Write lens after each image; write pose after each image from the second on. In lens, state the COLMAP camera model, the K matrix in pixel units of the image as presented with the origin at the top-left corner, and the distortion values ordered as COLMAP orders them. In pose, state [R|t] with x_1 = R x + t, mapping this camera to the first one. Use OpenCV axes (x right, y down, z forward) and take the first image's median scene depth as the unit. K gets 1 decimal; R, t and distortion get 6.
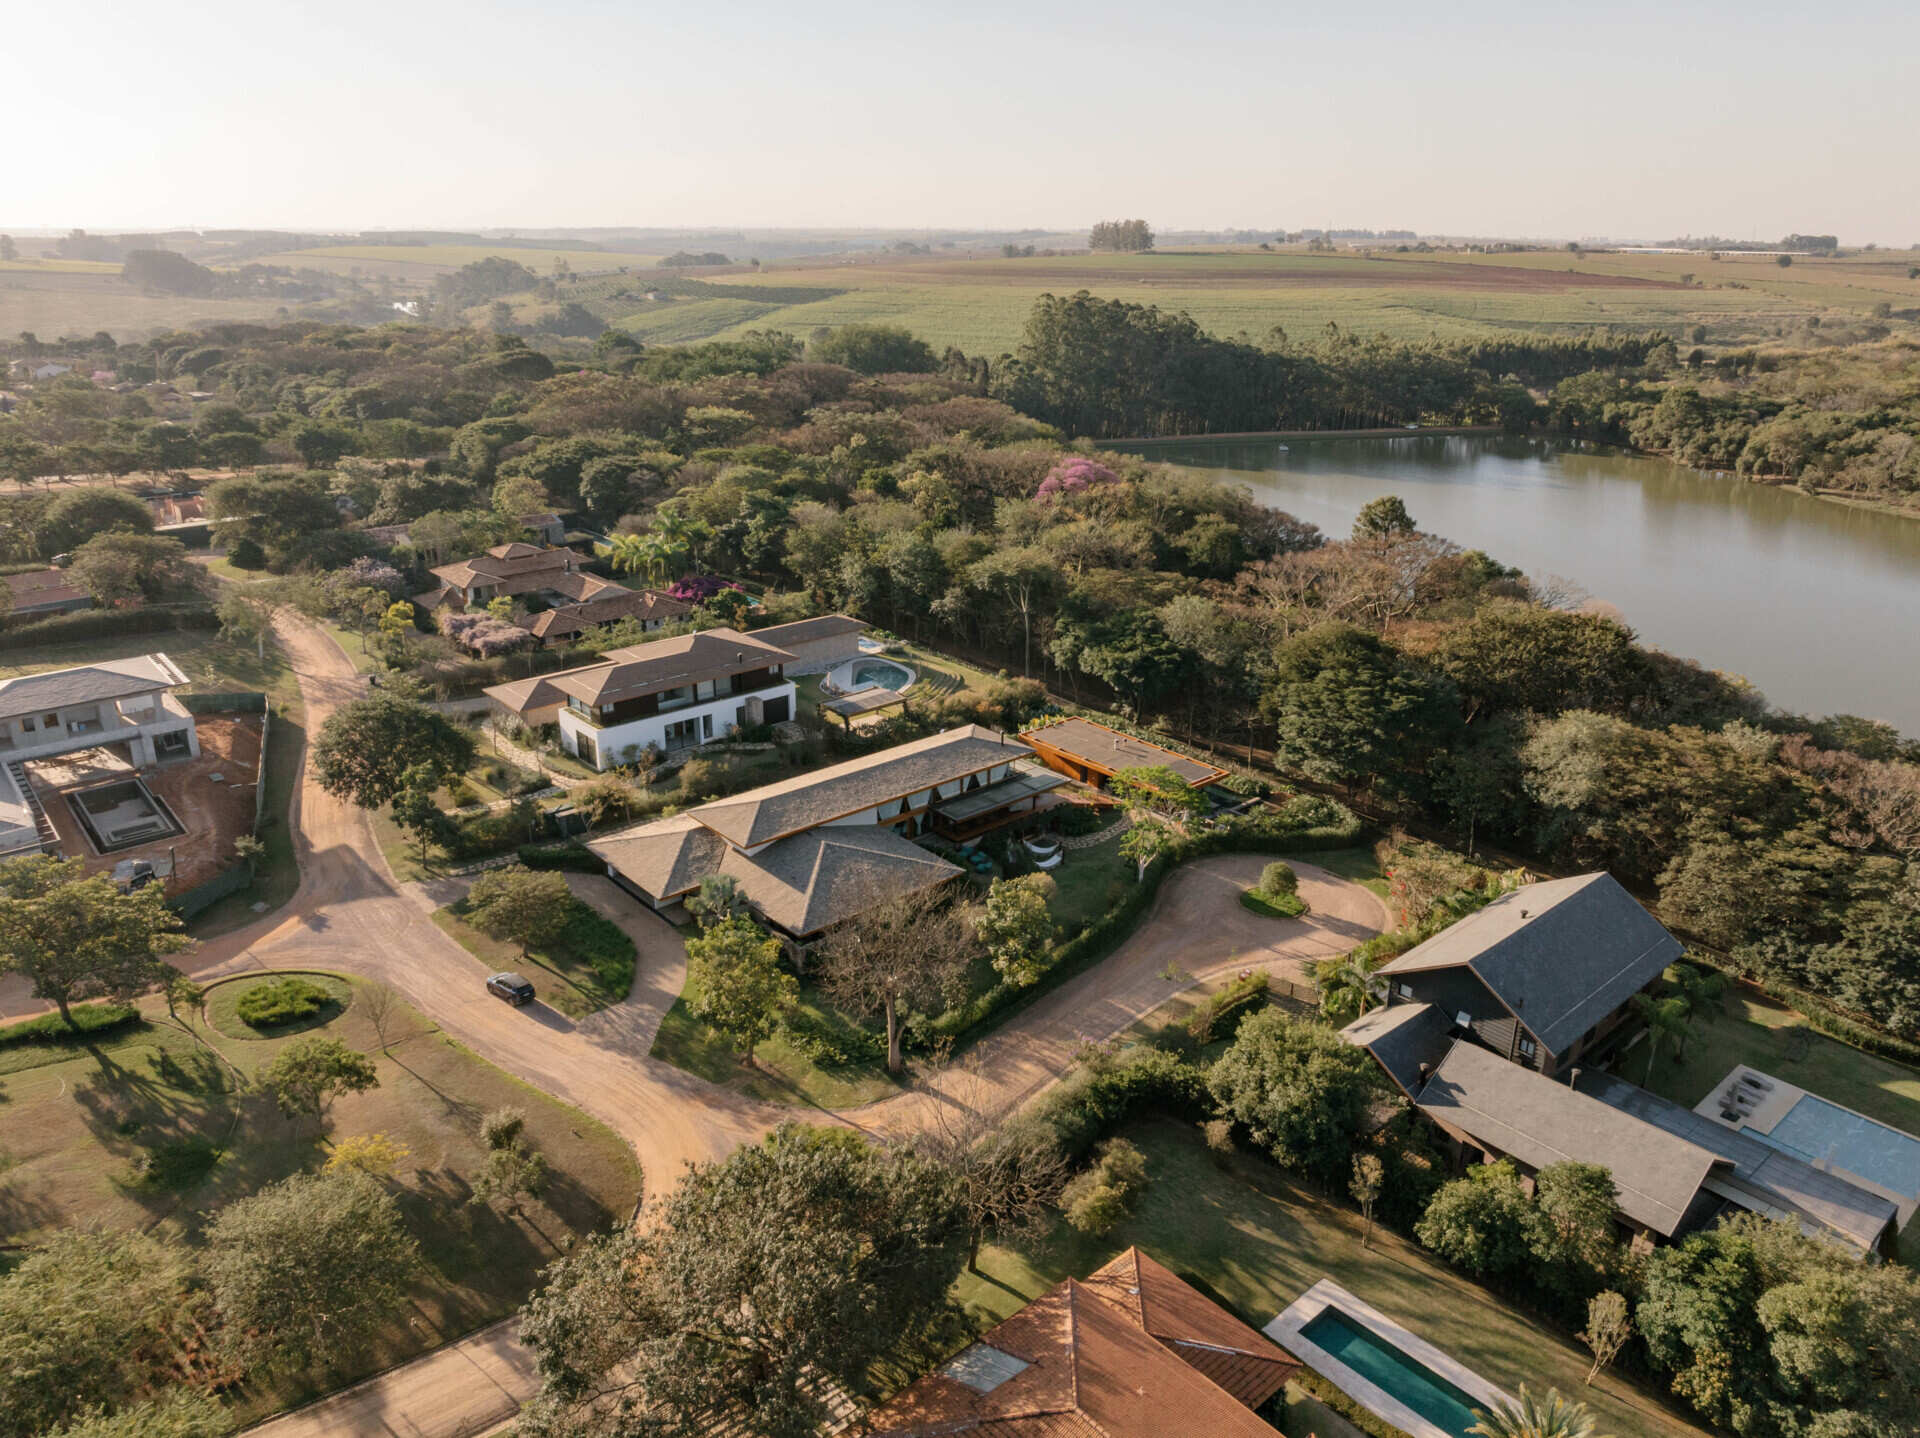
lens RADIAL K [[1360.5, 0, 960.0], [0, 1360.5, 719.0], [0, 0, 1]] dist [-0.068330, 0.000095]
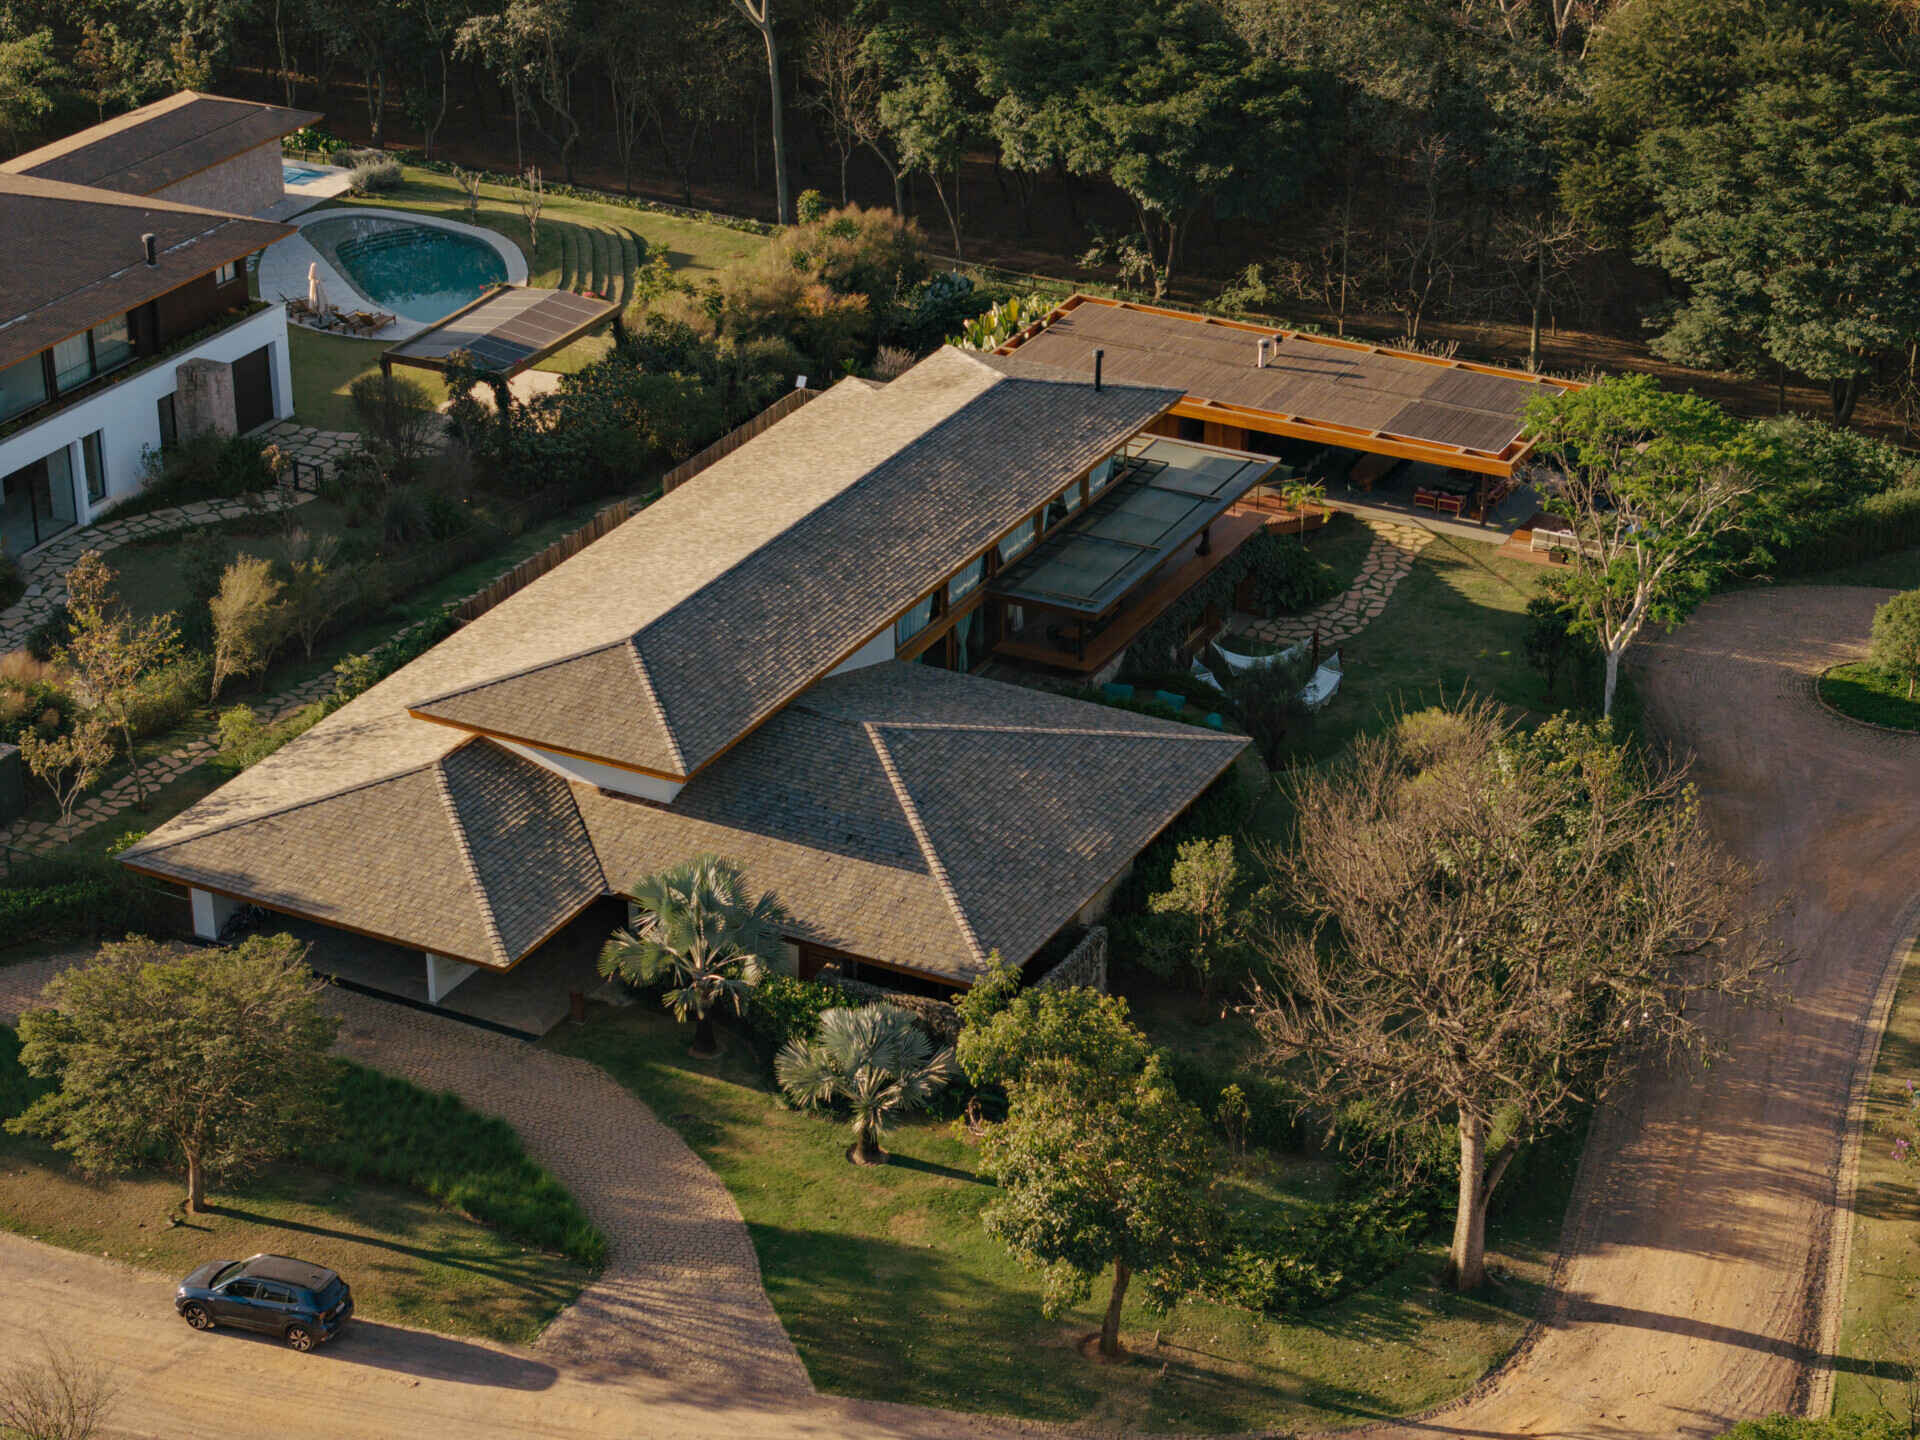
lens RADIAL K [[3875.8, 0, 960.0], [0, 3875.8, 720.0], [0, 0, 1]] dist [-0.145186, -0.216823]
pose [[0.940115, -0.161995, 0.299901, -0.275134], [0.130851, 0.983952, 0.121309, -0.019827], [-0.314740, -0.074802, 0.946226, 0.045766]]
